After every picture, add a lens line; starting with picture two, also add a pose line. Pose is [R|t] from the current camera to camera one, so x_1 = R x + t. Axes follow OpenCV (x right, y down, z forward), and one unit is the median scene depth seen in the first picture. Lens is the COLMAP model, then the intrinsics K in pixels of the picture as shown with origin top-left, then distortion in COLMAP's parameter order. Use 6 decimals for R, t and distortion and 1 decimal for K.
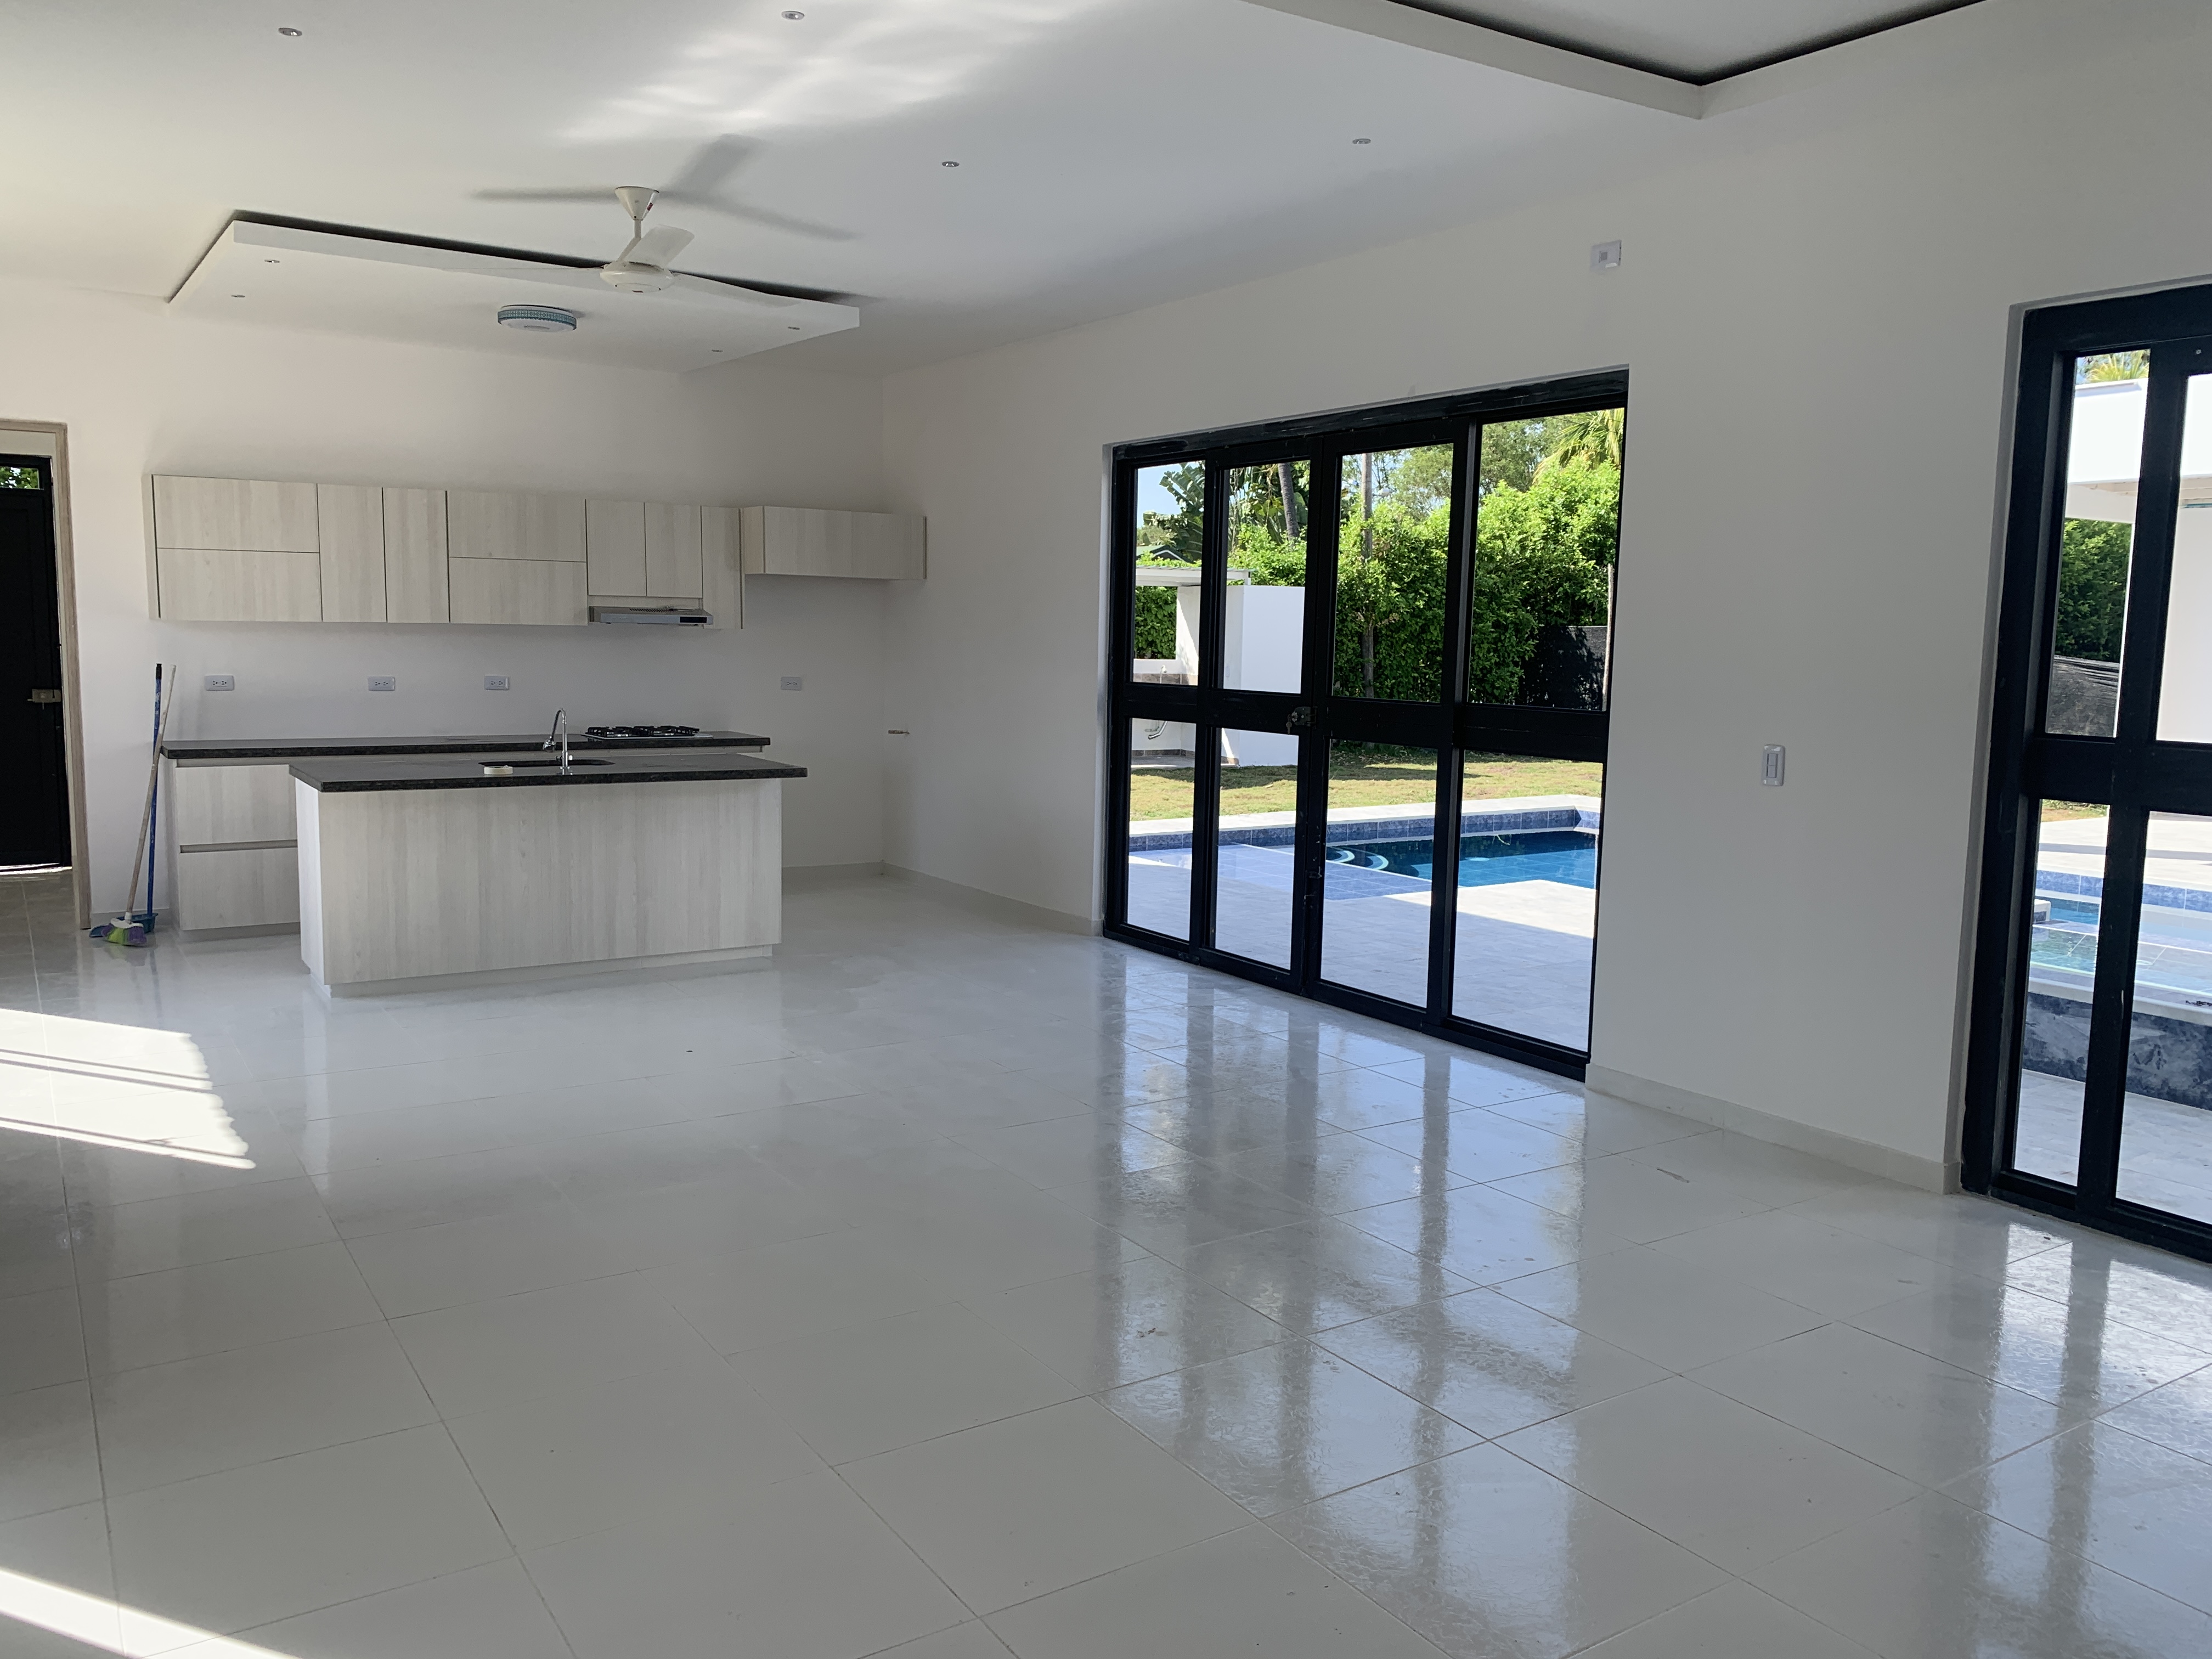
lens RADIAL K [[1680.0, 0, 1131.8], [0, 1680.0, 816.2], [0, 0, 1]] dist [0.070136, -0.095828]
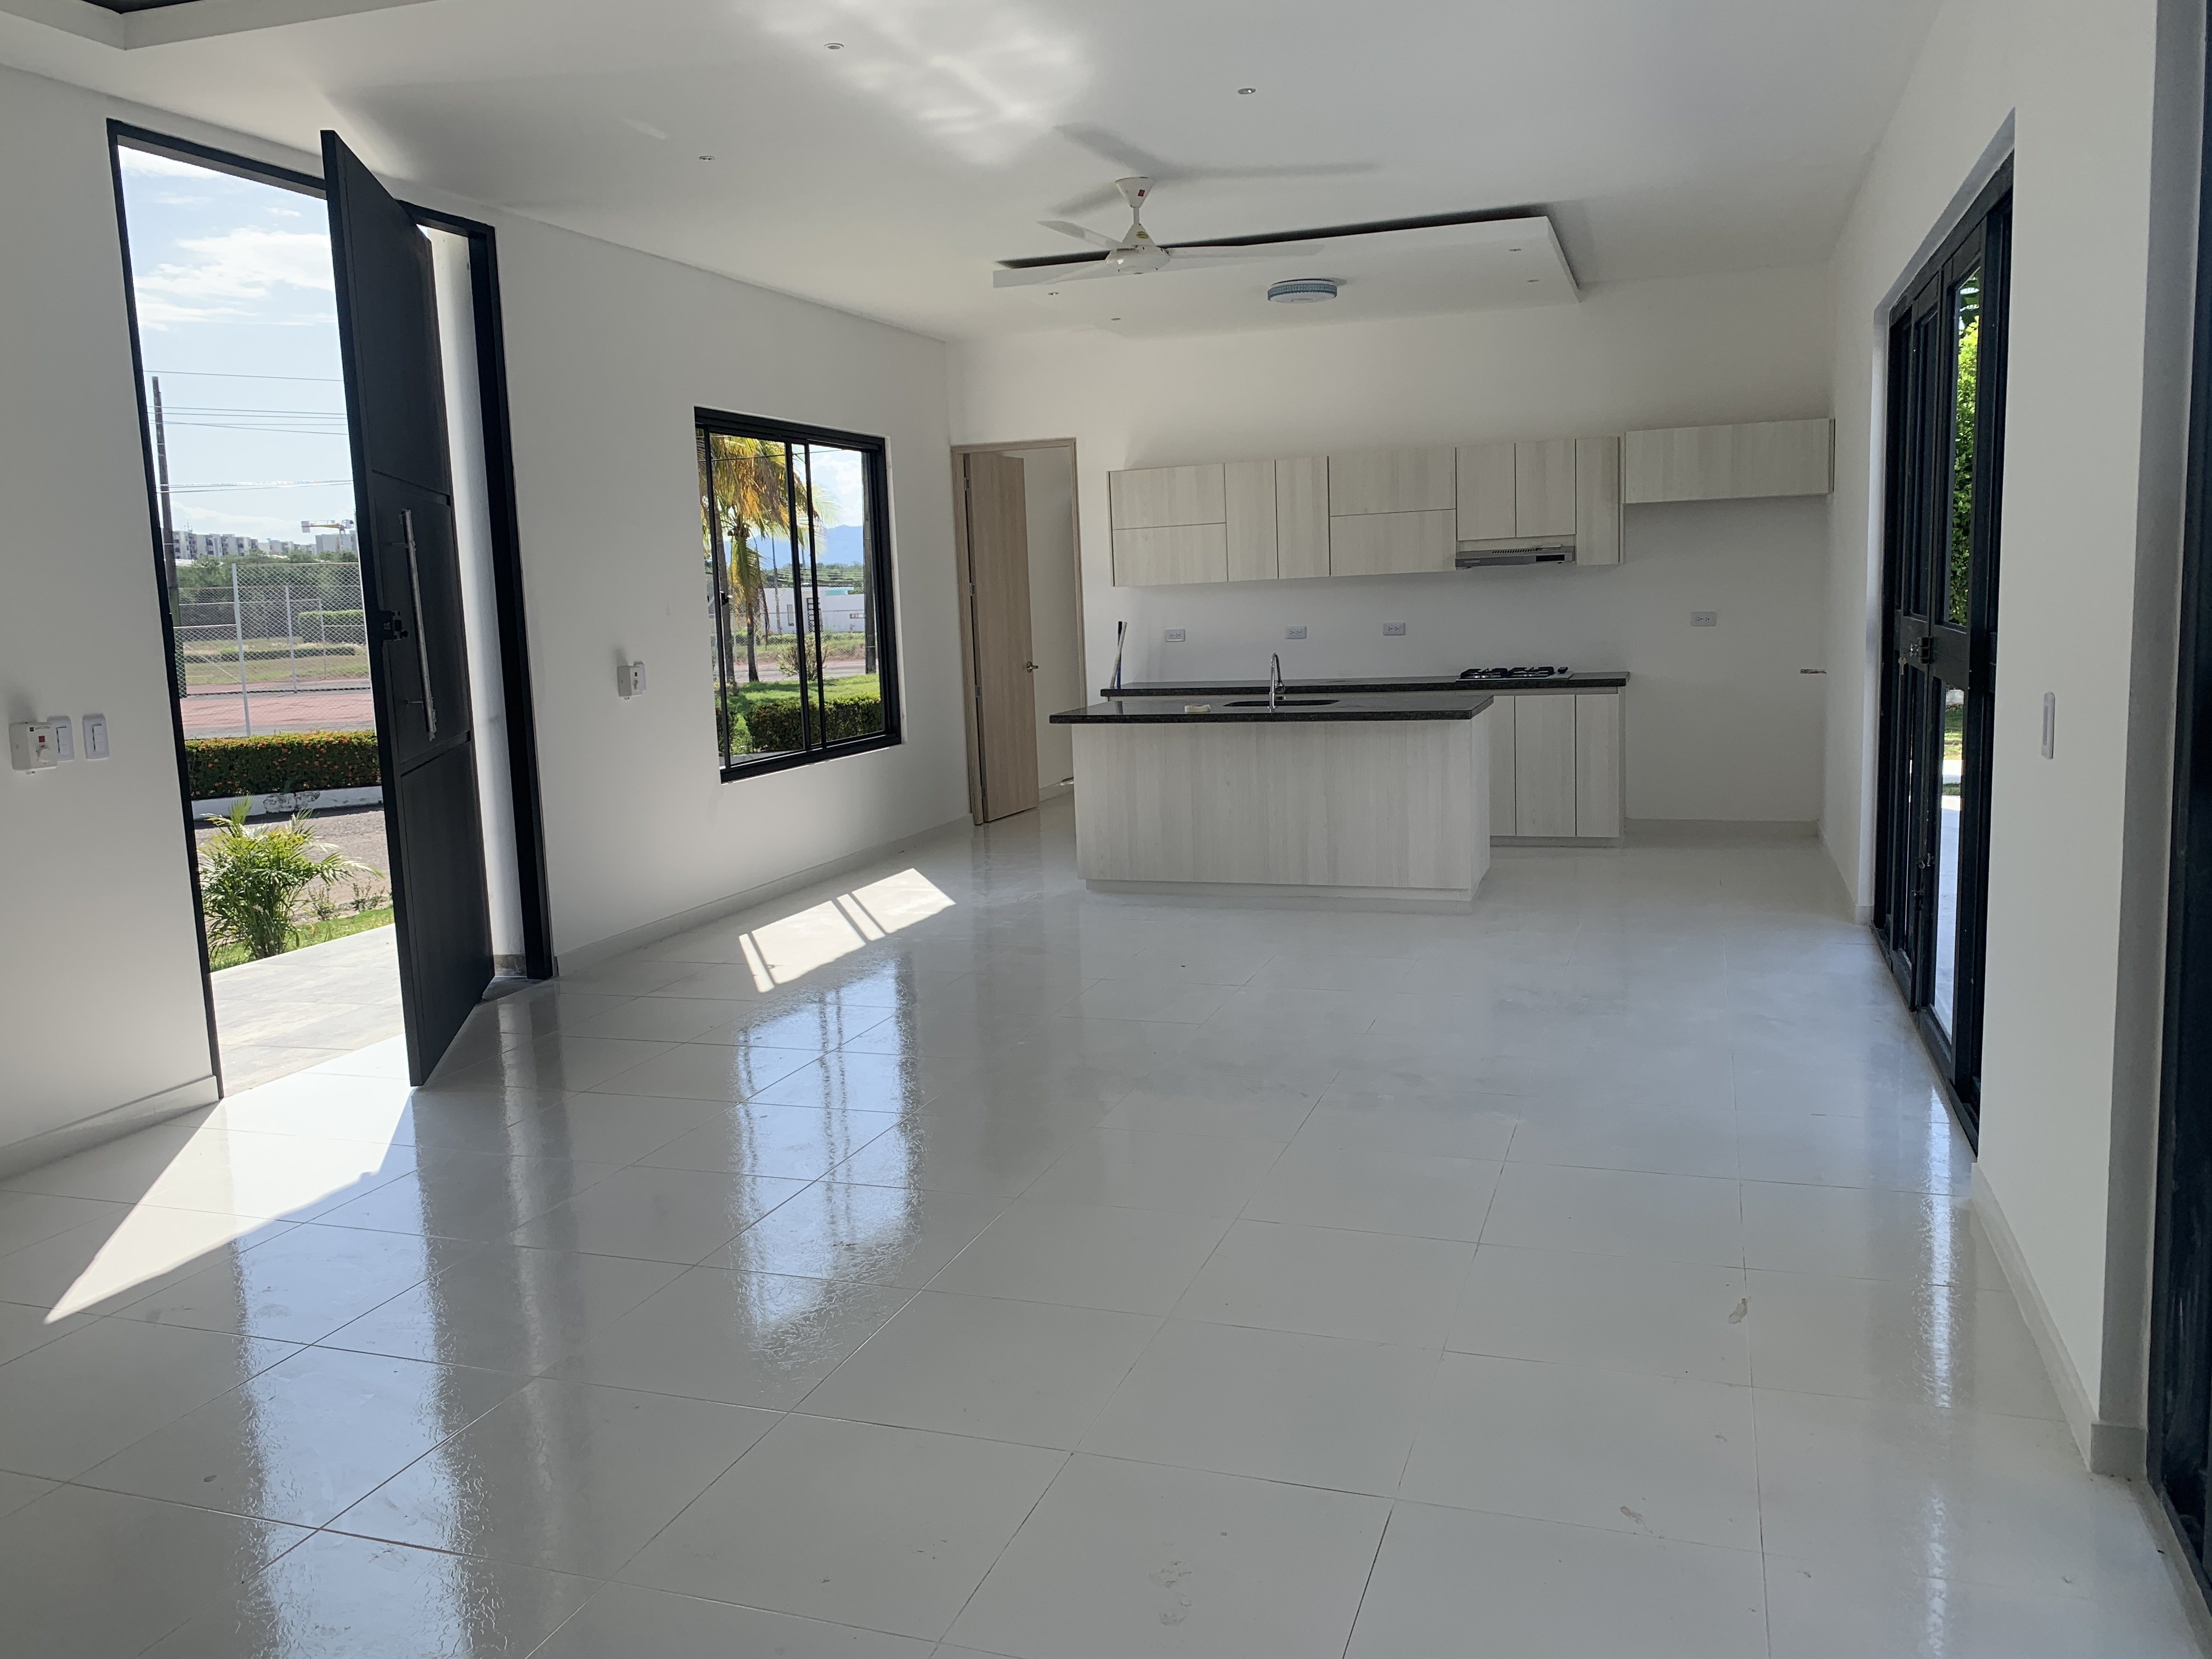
lens RADIAL K [[1679.9, 0, 1094.0], [0, 1679.9, 827.7], [0, 0, 1]] dist [0.055302, -0.093565]
pose [[0.594948, 0.072796, -0.800461, 0.443332], [-0.039432, 0.997335, 0.061392, -0.011721], [0.802796, -0.004961, 0.596233, 0.236632]]
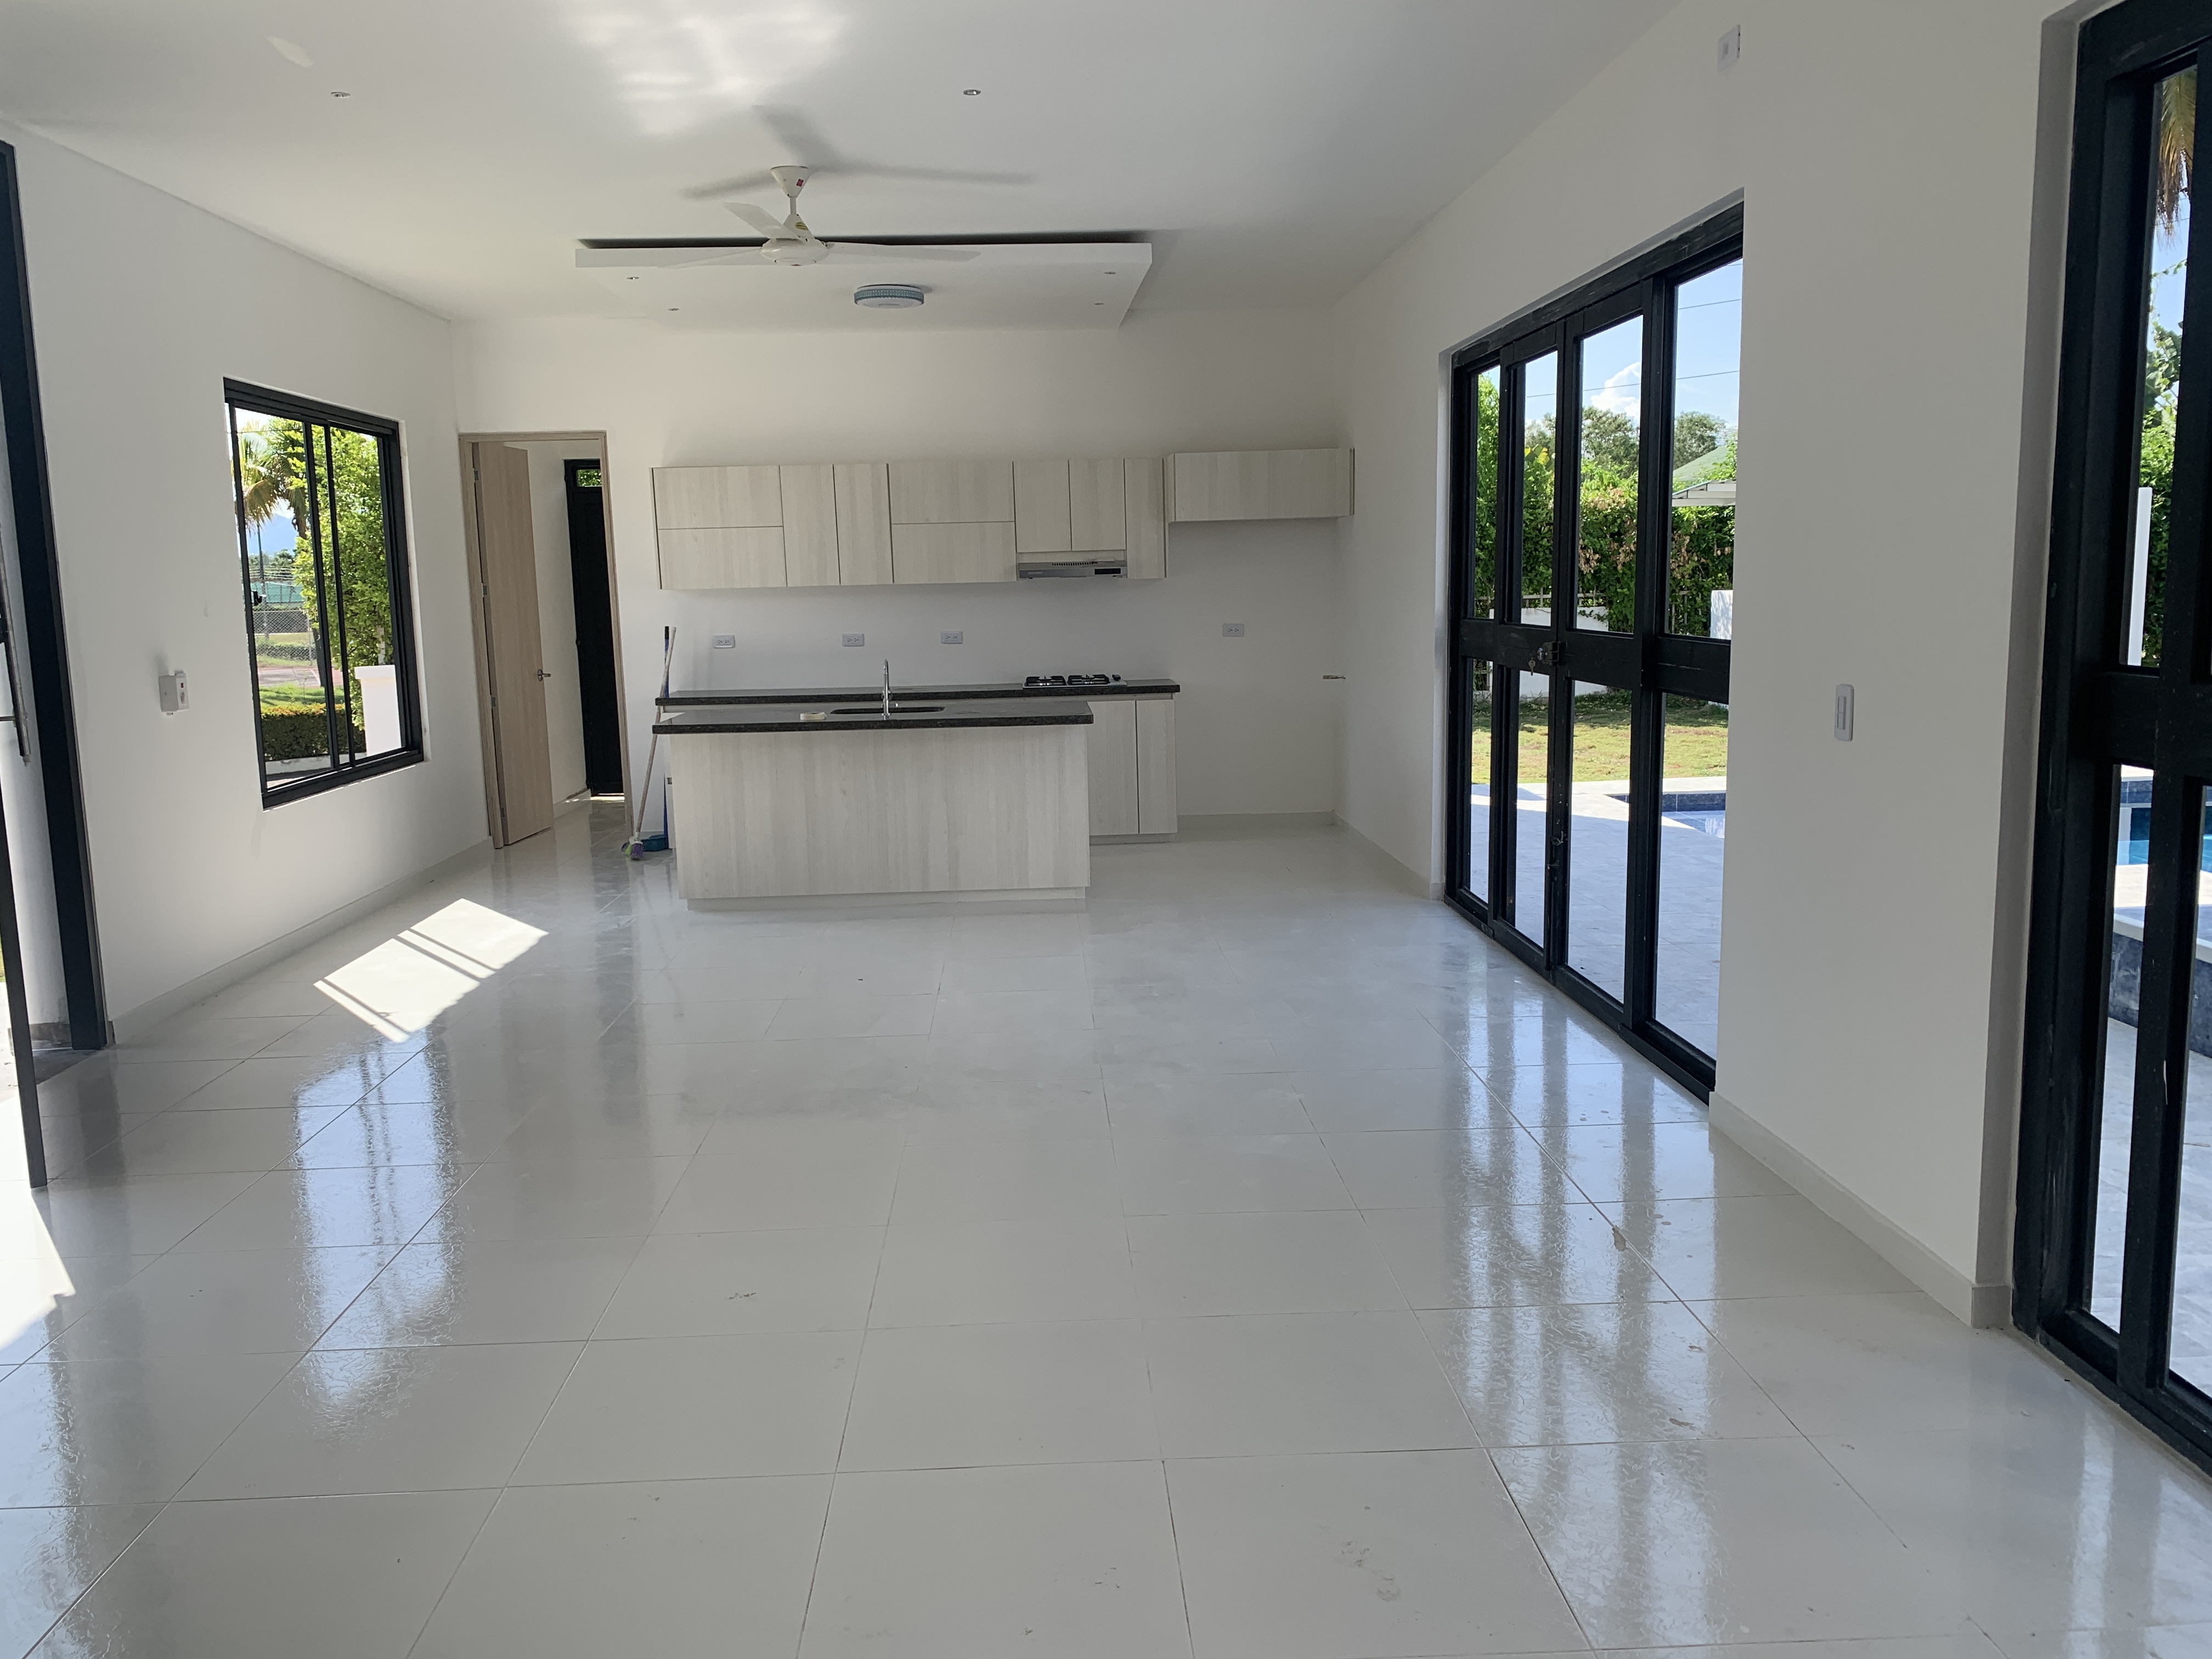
lens RADIAL K [[1679.9, 0, 1094.0], [0, 1679.9, 827.7], [0, 0, 1]] dist [0.055302, -0.093565]
pose [[0.851476, 0.039190, -0.522928, 0.324024], [-0.019930, 0.998901, 0.042410, -0.003637], [0.524015, -0.025689, 0.851321, 0.136268]]
